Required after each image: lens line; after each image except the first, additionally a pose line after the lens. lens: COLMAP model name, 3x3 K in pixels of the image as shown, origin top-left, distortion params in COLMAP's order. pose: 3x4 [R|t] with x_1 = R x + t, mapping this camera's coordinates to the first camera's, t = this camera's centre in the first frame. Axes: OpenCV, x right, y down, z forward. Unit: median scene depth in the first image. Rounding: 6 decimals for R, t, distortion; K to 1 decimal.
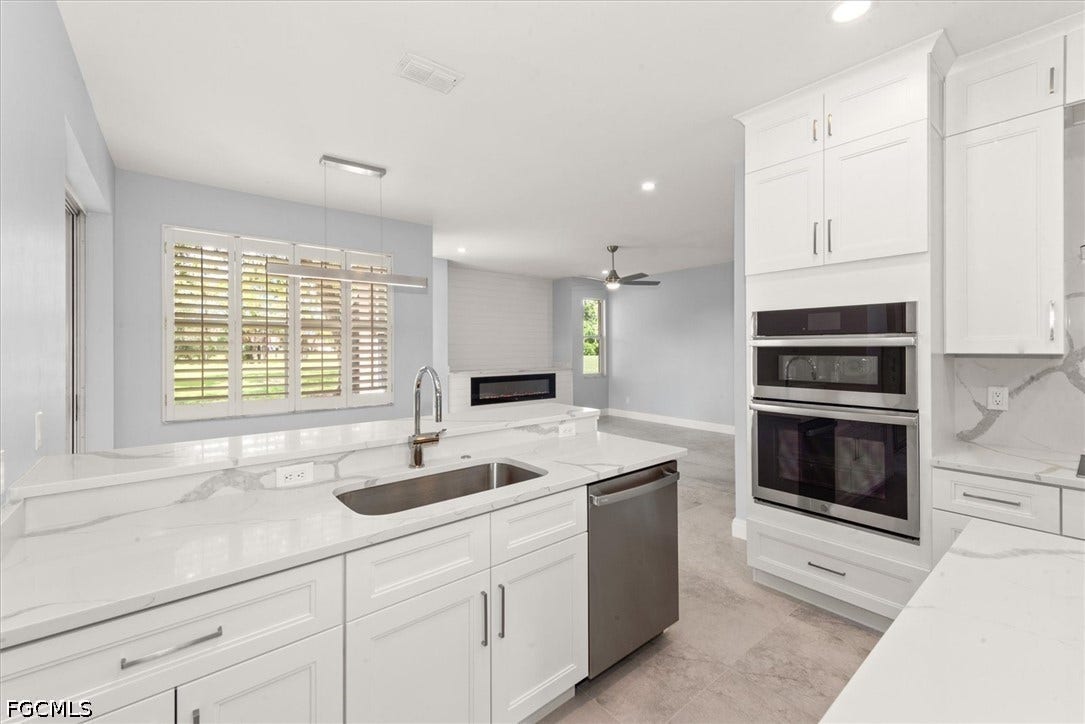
lens RADIAL K [[452.5, 0, 534.1], [0, 452.5, 347.6], [0, 0, 1]] dist [0.011465, -0.000814]
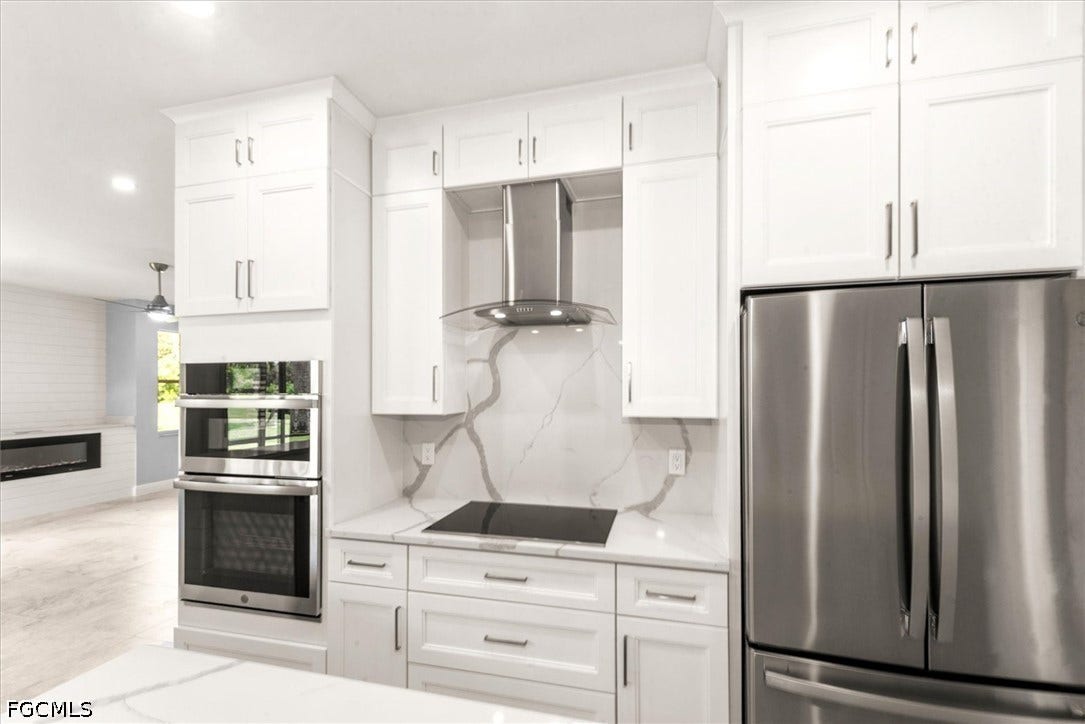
lens RADIAL K [[474.7, 0, 542.4], [0, 474.7, 390.0], [0, 0, 1]] dist [0.000894, -0.000976]
pose [[0.795072, 0.000815, 0.606515, 0.511910], [-0.000356, 1.000000, -0.000876, -0.034084], [-0.606515, 0.000481, 0.795072, -0.036597]]
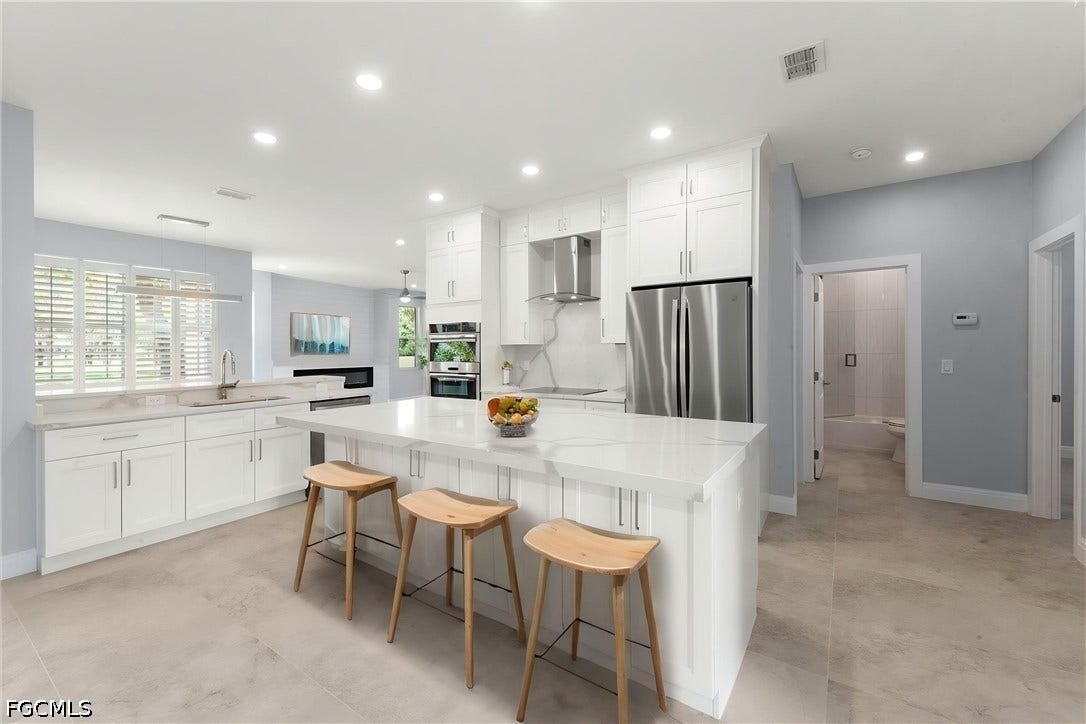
lens RADIAL K [[453.0, 0, 525.3], [0, 453.0, 345.5], [0, 0, 1]] dist [0.011465, -0.000814]
pose [[0.961599, -0.000246, 0.274458, 0.371043], [0.001818, 0.999983, -0.005475, 0.026382], [-0.274452, 0.005764, 0.961583, -1.026551]]
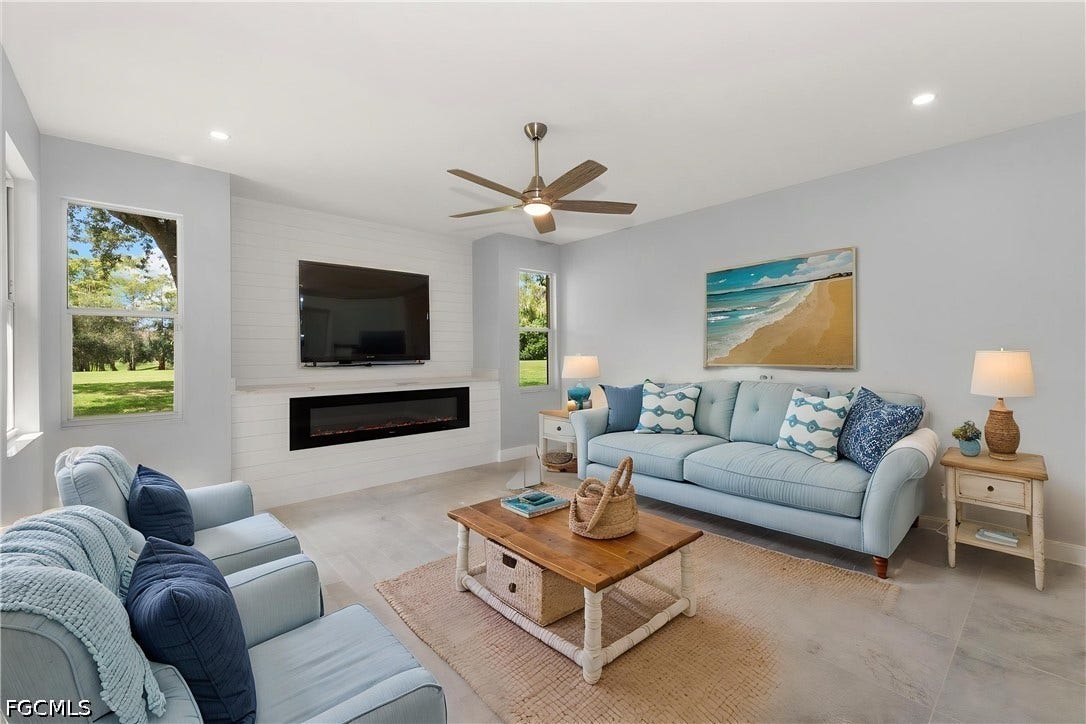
lens RADIAL K [[453.0, 0, 545.7], [0, 453.0, 351.7], [0, 0, 1]] dist [0.011465, -0.000814]
pose [[0.997841, 0.000460, 0.065667, 0.387186], [-0.000466, 1.000000, 0.000075, 0.031234], [-0.065667, -0.000106, 0.997842, 1.323533]]
